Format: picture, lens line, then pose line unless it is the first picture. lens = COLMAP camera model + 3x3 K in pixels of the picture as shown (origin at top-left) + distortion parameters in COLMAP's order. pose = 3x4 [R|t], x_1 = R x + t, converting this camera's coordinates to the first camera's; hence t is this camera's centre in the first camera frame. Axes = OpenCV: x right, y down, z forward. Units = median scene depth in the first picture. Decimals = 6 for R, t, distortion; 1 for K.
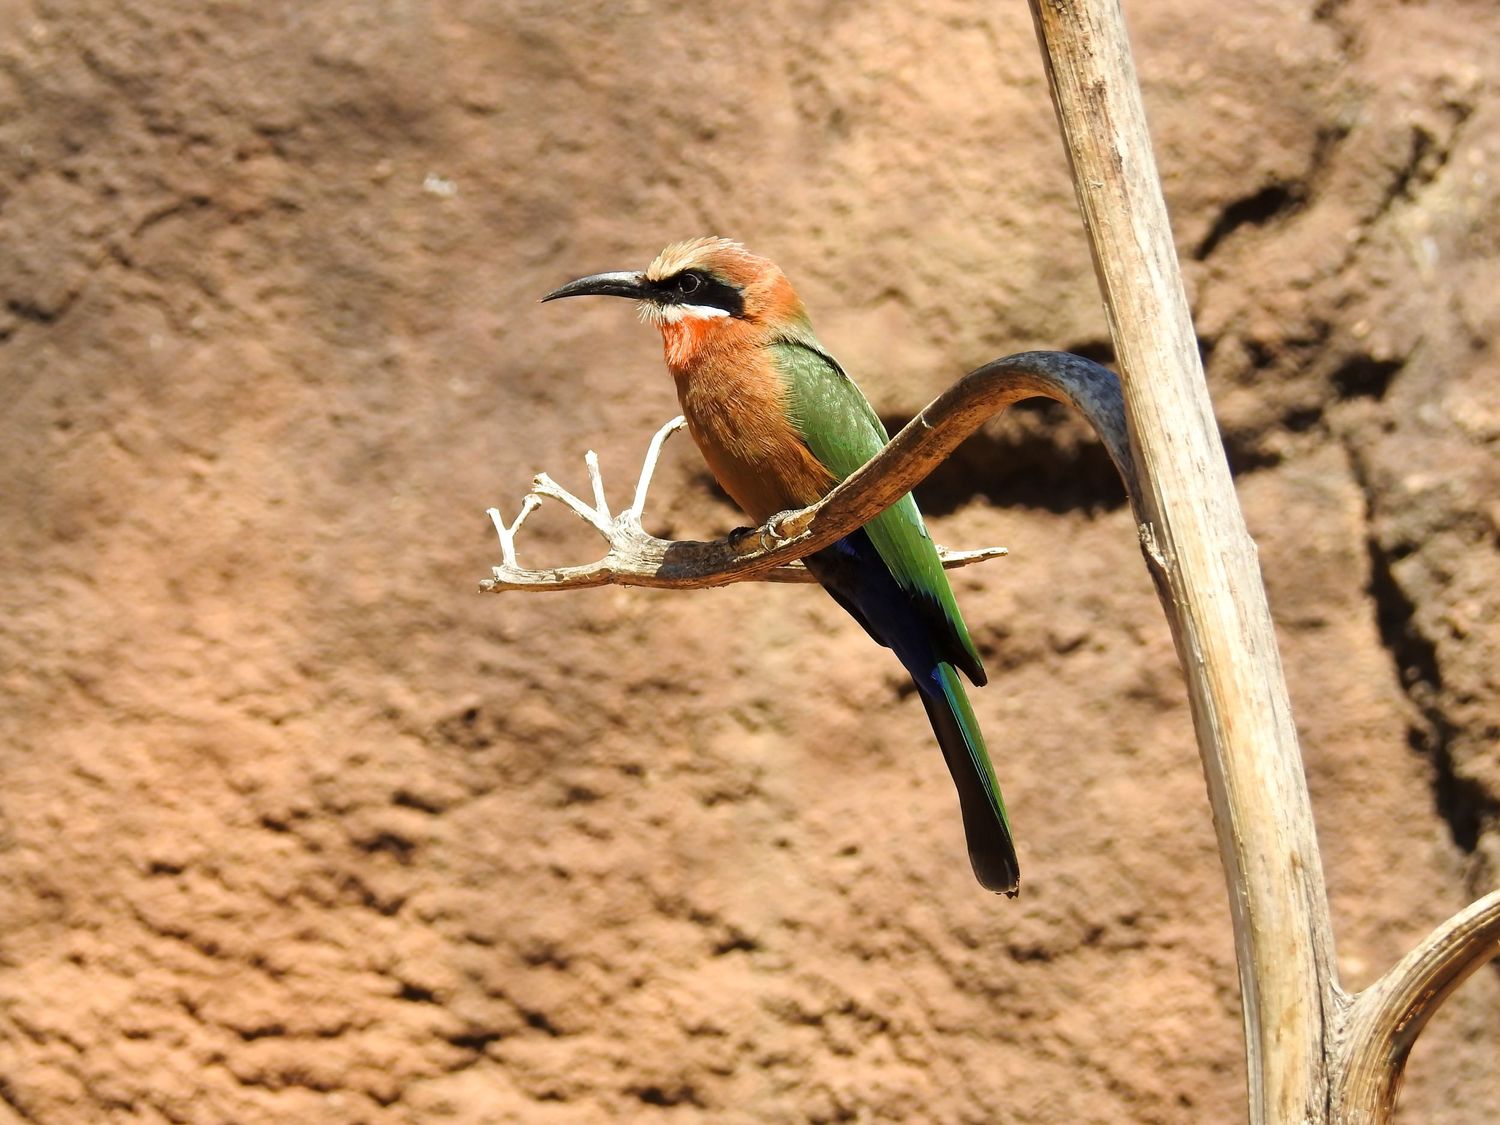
lens RADIAL K [[9643.3, 0, 750.1], [0, 9643.3, 563.1], [0, 0, 1]] dist [-0.178465, 0.000000]
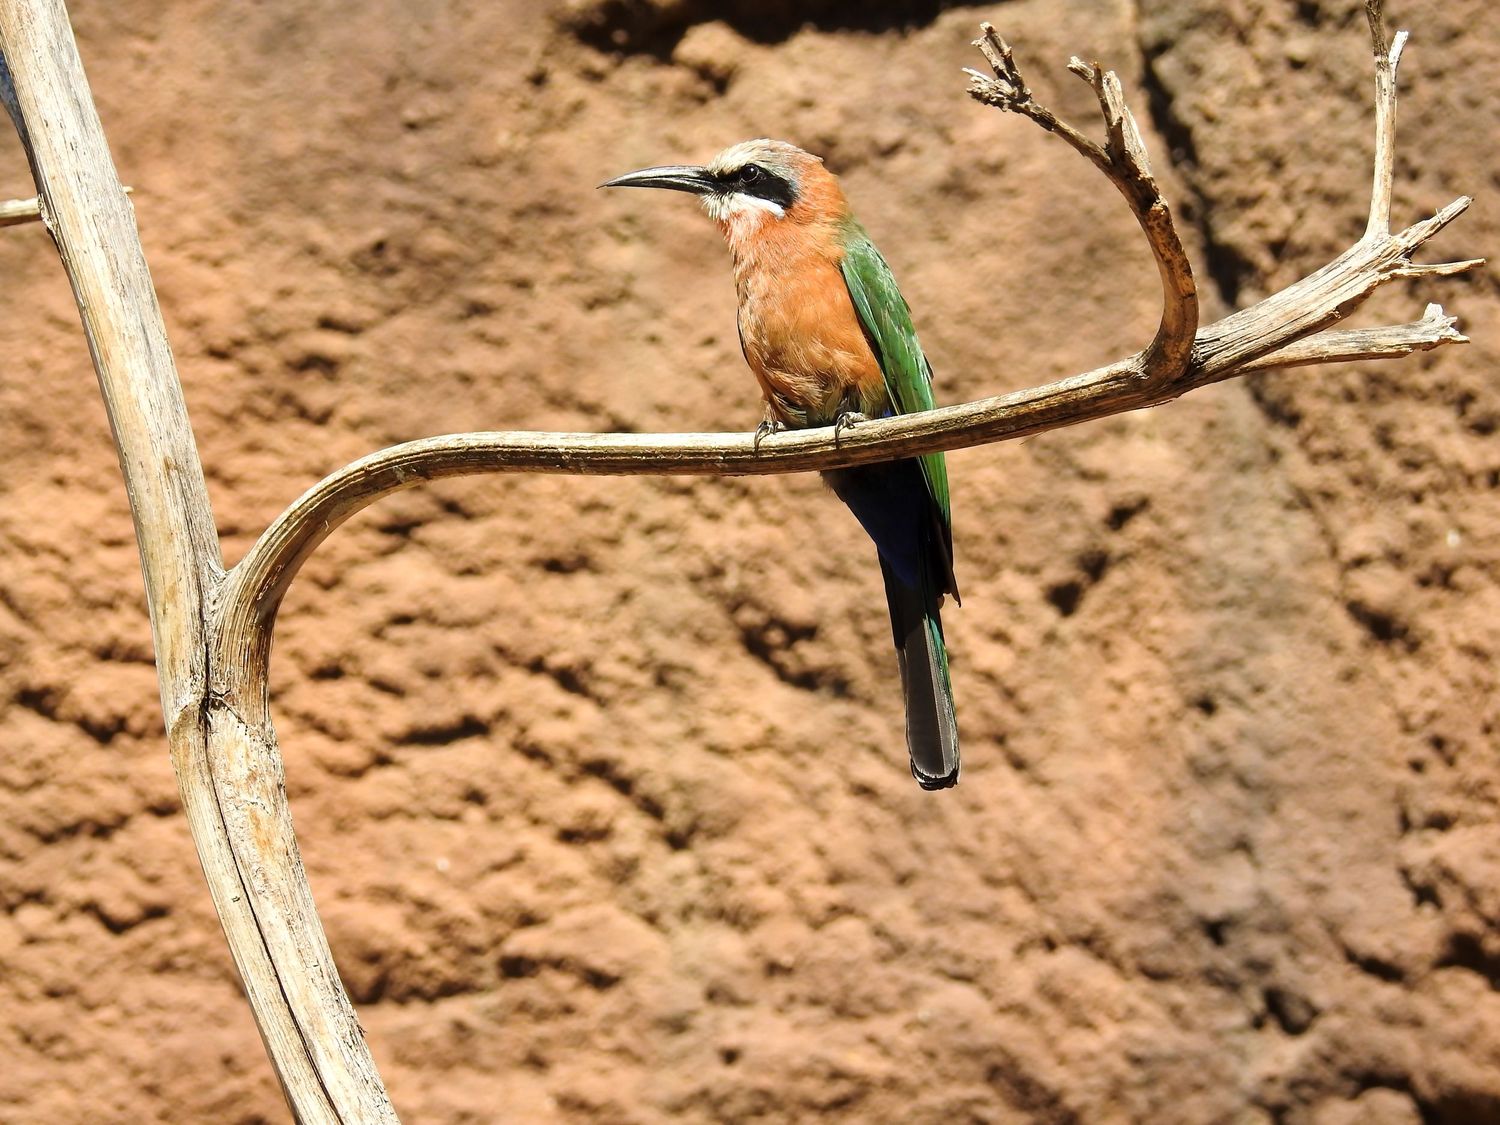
lens RADIAL K [[8737.3, 0, 749.9], [0, 8737.3, 561.9], [0, 0, 1]] dist [-0.299732, 0.000000]
pose [[0.994640, -0.068616, -0.077347, 0.093708], [0.073540, 0.995318, 0.062720, -0.008966], [0.072682, -0.068072, 0.995029, -0.038590]]
